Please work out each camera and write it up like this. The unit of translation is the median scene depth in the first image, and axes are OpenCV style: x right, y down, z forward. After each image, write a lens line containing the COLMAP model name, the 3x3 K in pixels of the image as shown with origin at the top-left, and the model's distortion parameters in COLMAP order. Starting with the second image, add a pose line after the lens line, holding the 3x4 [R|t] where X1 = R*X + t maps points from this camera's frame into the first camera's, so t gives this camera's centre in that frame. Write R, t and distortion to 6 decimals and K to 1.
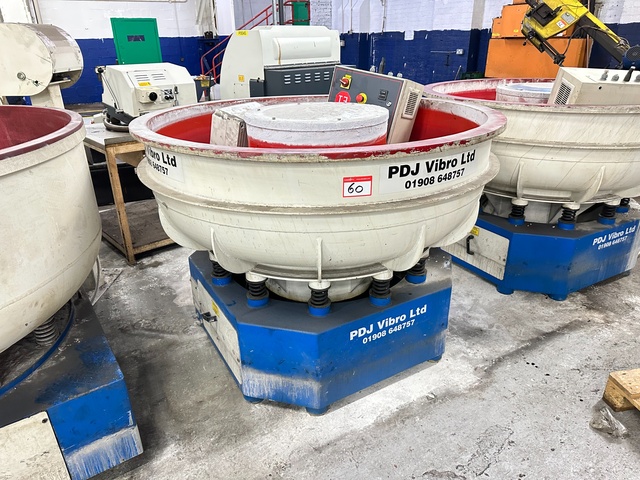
lens RADIAL K [[457.0, 0, 320.0], [0, 457.0, 240.0], [0, 0, 1]] dist [0.015319, -0.003136]
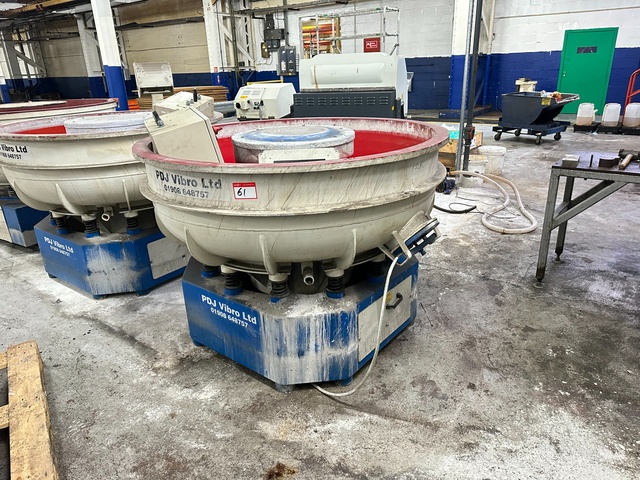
lens RADIAL K [[432.8, 0, 319.2], [0, 432.8, 249.3], [0, 0, 1]] dist [0.002134, -0.001215]
pose [[0.408553, 0.367814, -0.835343, 1.099731], [-0.345034, 0.909534, 0.231731, -0.295098], [0.845007, 0.193547, 0.498501, 0.598073]]
